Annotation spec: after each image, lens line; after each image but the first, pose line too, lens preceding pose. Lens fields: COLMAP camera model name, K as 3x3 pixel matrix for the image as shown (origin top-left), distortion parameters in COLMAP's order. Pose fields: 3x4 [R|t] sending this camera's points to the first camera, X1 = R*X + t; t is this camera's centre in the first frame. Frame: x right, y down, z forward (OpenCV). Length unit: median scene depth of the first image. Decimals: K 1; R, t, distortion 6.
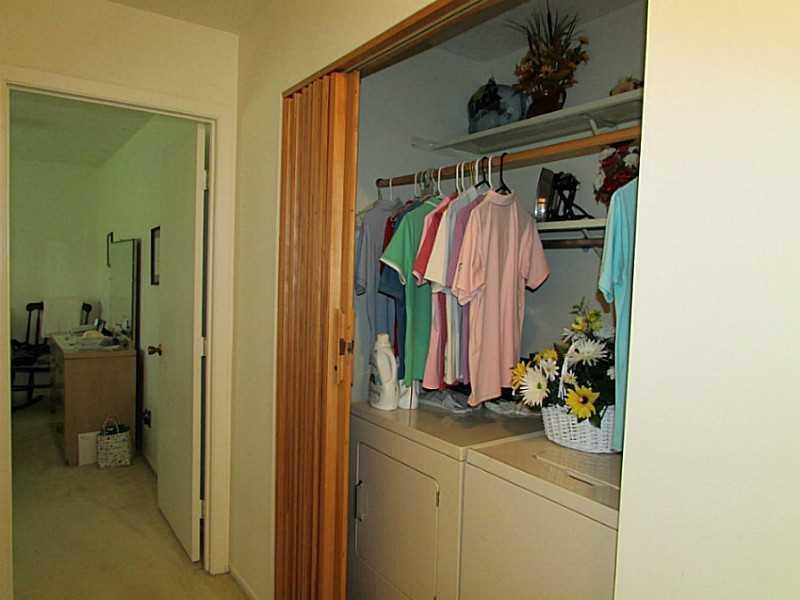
lens RADIAL K [[566.8, 0, 398.8], [0, 566.8, 295.5], [0, 0, 1]] dist [-0.002005, -0.003370]
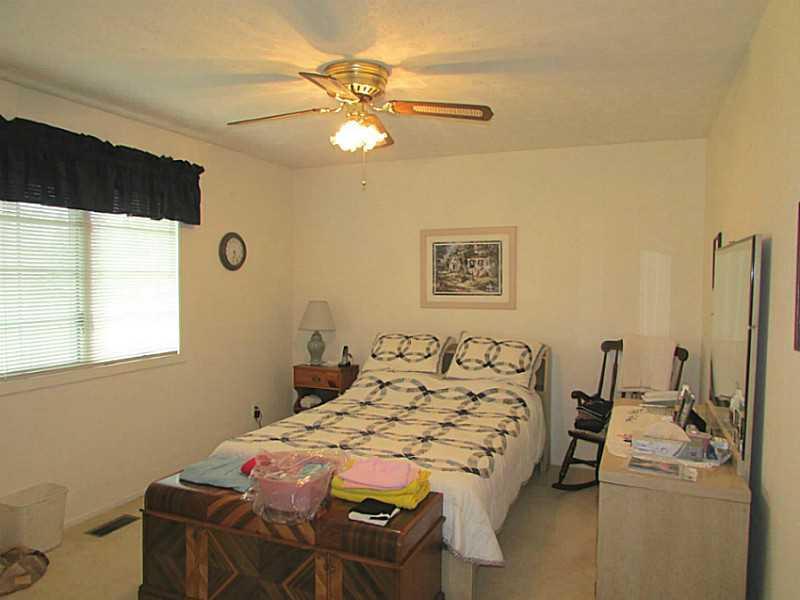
lens RADIAL K [[566.8, 0, 398.7], [0, 566.8, 298.0], [0, 0, 1]] dist [-0.002005, -0.003370]
pose [[0.525286, 0.016952, -0.850757, -0.177059], [-0.039205, 0.999222, -0.004296, -0.028450], [0.850022, 0.035611, 0.525542, 0.397949]]
